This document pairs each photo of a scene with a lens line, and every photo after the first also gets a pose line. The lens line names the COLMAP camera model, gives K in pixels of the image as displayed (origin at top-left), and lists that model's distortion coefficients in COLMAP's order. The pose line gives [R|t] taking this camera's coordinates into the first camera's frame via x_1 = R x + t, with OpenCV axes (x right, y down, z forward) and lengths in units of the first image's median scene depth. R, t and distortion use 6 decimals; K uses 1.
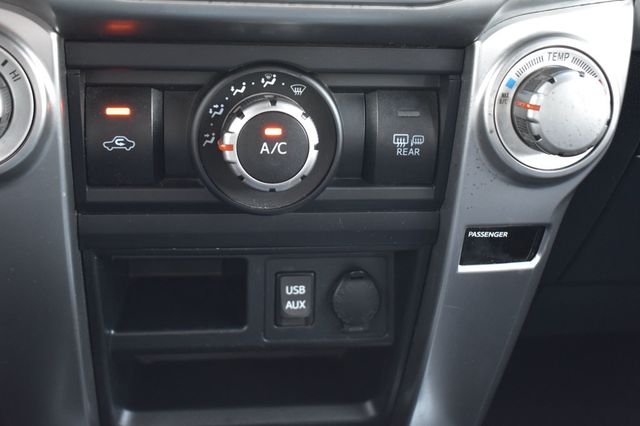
lens RADIAL K [[882.3, 0, 320.0], [0, 882.3, 213.0], [0, 0, 1]] dist [-0.037162, -0.052895]
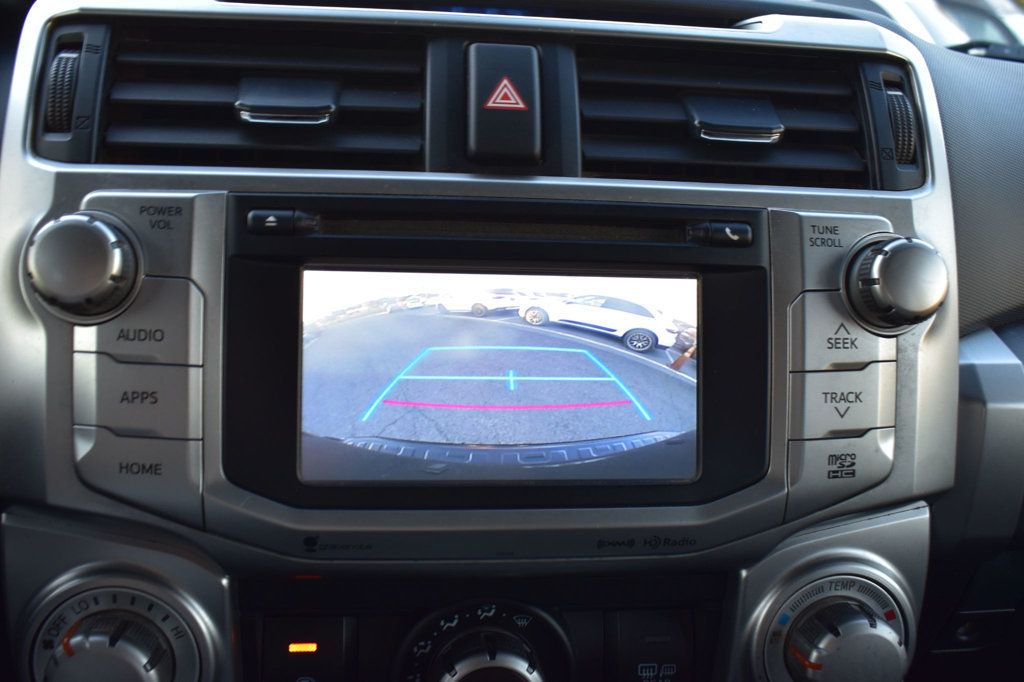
lens RADIAL K [[983.7, 0, 512.0], [0, 983.7, 341.0], [0, 0, 1]] dist [-0.086322, 0.004451]
pose [[0.999694, 0.004780, -0.024261, -0.013976], [-0.007388, 0.994063, -0.108553, -0.302406], [0.023598, 0.108699, 0.993795, 0.073789]]
